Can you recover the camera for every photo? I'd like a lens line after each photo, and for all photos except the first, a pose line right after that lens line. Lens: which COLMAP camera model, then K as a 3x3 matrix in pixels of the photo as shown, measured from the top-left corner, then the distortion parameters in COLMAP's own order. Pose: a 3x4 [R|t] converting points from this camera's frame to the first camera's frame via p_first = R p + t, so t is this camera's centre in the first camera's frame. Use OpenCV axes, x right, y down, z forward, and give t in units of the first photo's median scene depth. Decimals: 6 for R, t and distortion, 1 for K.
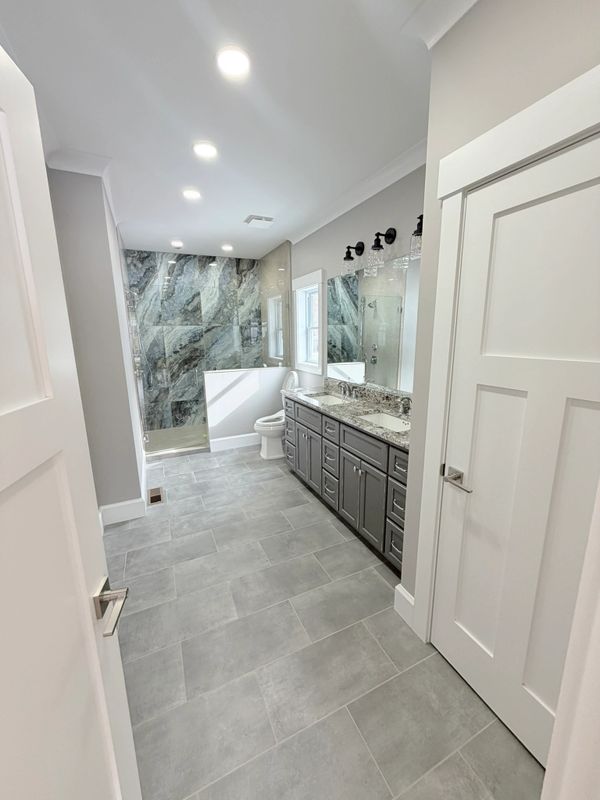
lens RADIAL K [[317.9, 0, 299.6], [0, 317.9, 399.2], [0, 0, 1]] dist [0.000154, 0.000361]
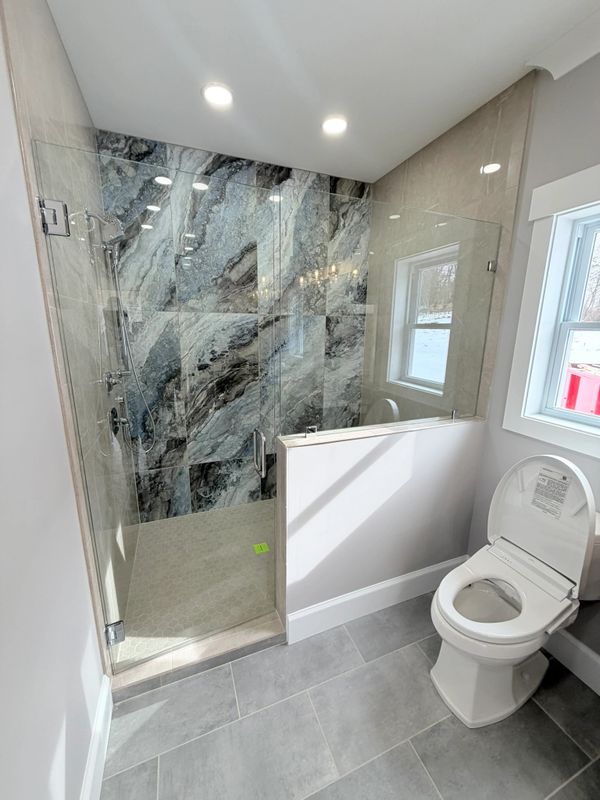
lens RADIAL K [[317.9, 0, 299.7], [0, 317.9, 398.8], [0, 0, 1]] dist [0.000154, 0.000361]
pose [[0.998025, 0.037500, -0.050393, -0.212917], [-0.036826, 0.999220, 0.014225, -0.110569], [0.050887, -0.012341, 0.998628, 0.516075]]
